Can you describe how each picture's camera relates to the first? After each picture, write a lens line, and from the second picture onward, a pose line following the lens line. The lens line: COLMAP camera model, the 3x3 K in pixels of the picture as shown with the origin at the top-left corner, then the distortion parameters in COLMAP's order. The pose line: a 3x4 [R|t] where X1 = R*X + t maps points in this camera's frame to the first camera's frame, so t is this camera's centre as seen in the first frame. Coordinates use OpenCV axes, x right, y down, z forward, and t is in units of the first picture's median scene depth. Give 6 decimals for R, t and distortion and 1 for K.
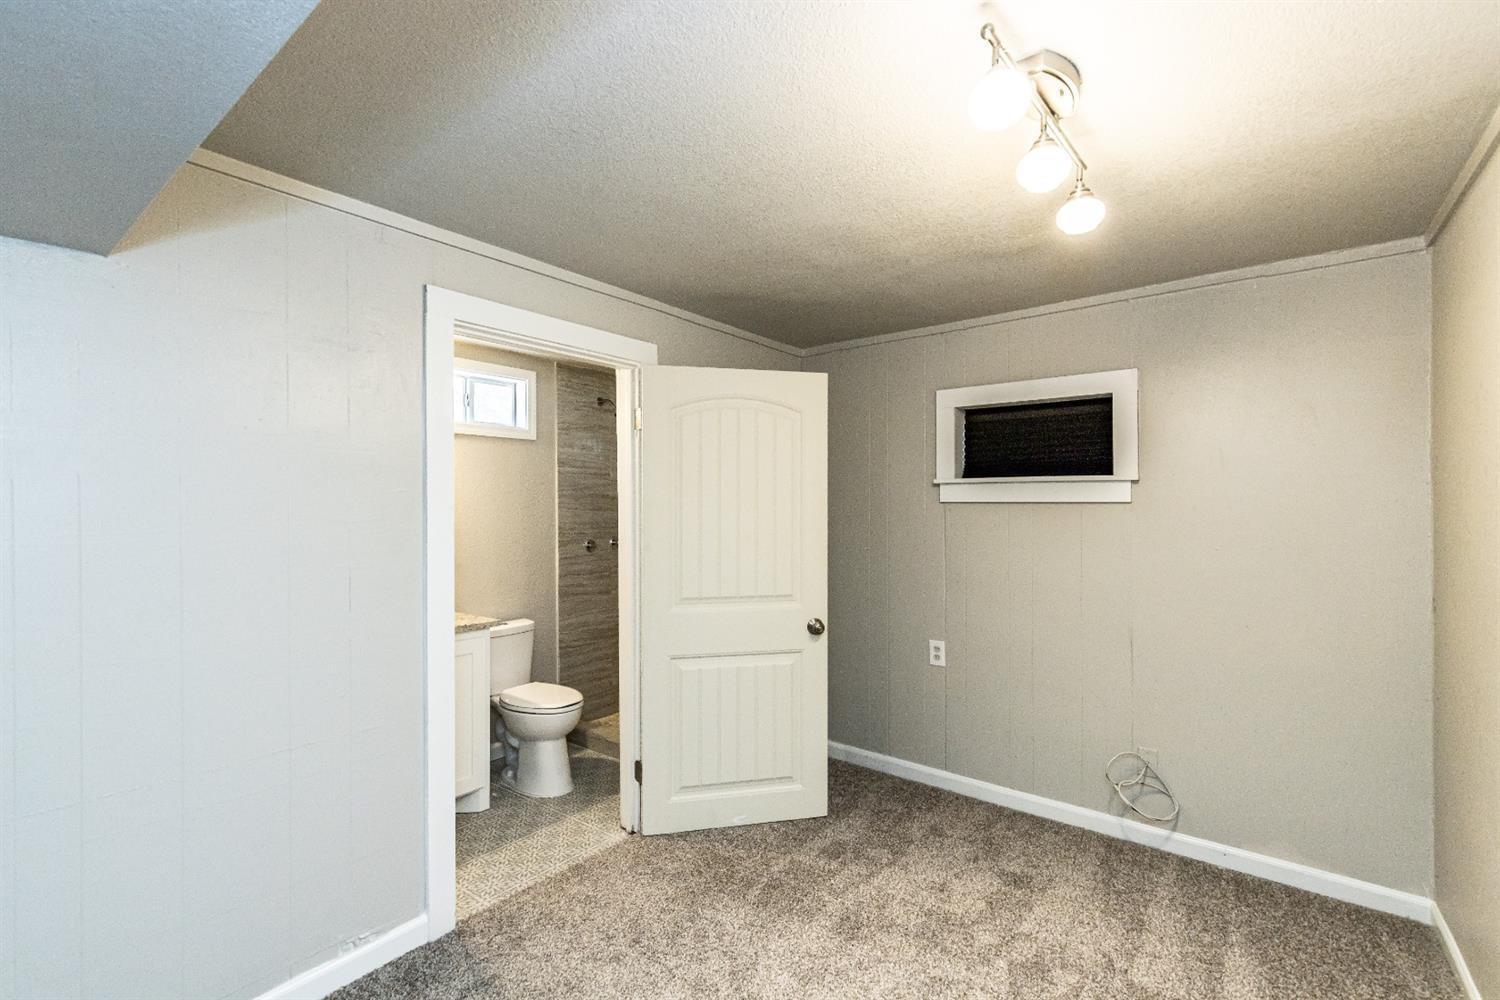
lens RADIAL K [[680.6, 0, 754.2], [0, 680.6, 511.7], [0, 0, 1]] dist [0.009029, -0.001427]
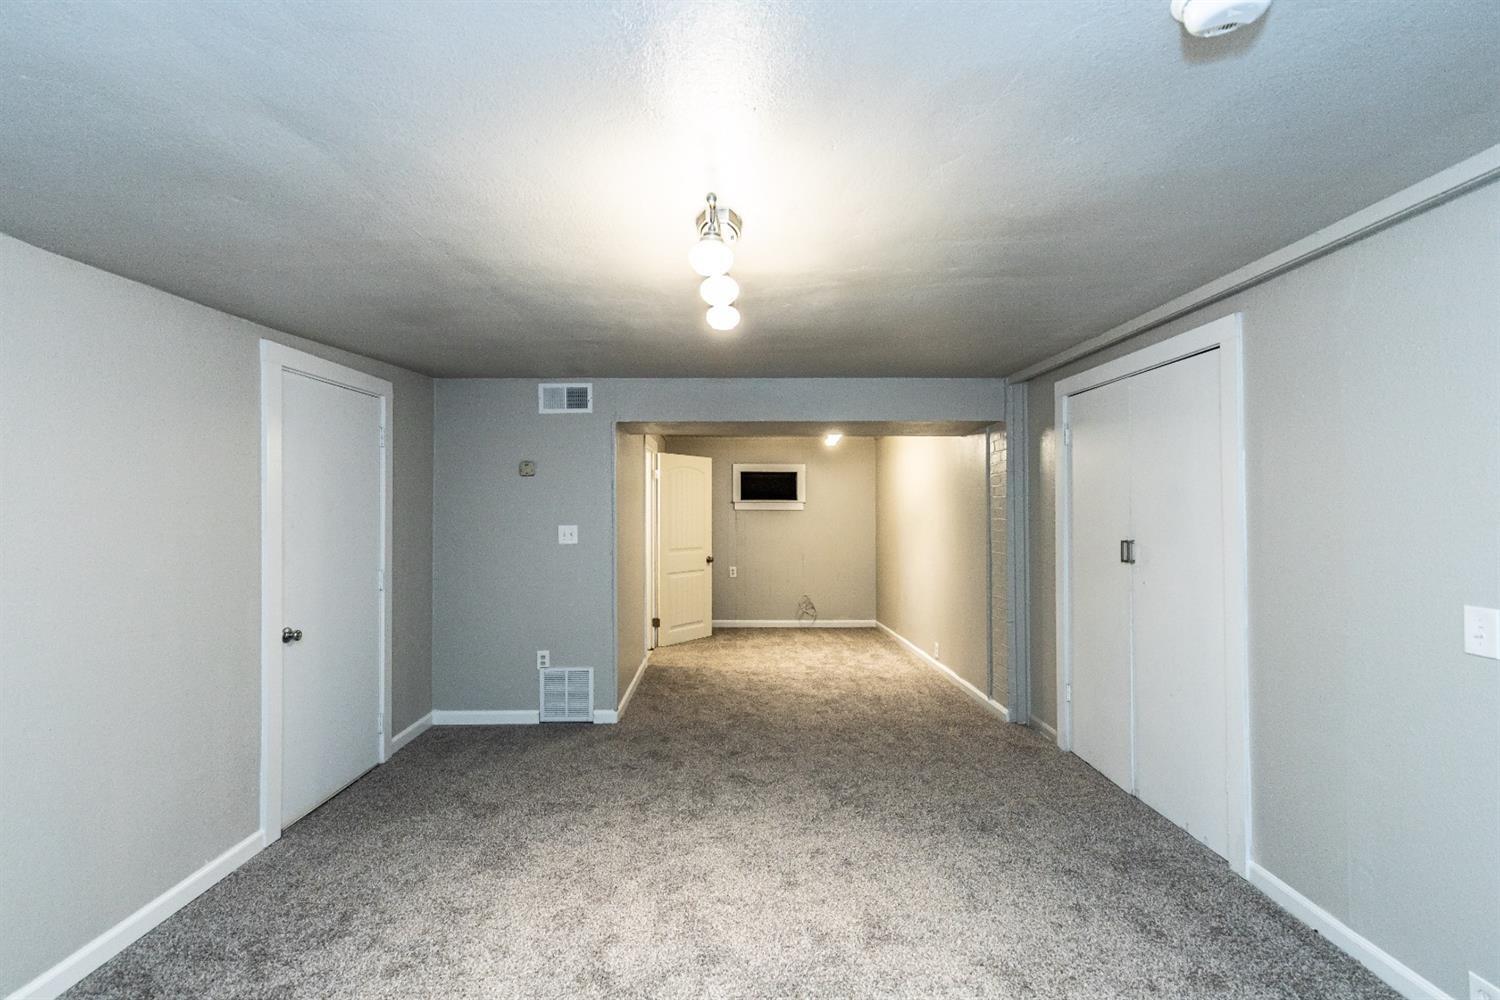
lens RADIAL K [[680.6, 0, 748.0], [0, 680.6, 500.1], [0, 0, 1]] dist [0.009029, -0.001427]
pose [[0.761916, 0.011174, 0.647580, -1.914040], [0.005188, 0.999714, -0.023354, 0.014112], [-0.647656, 0.021154, 0.761639, -1.342163]]
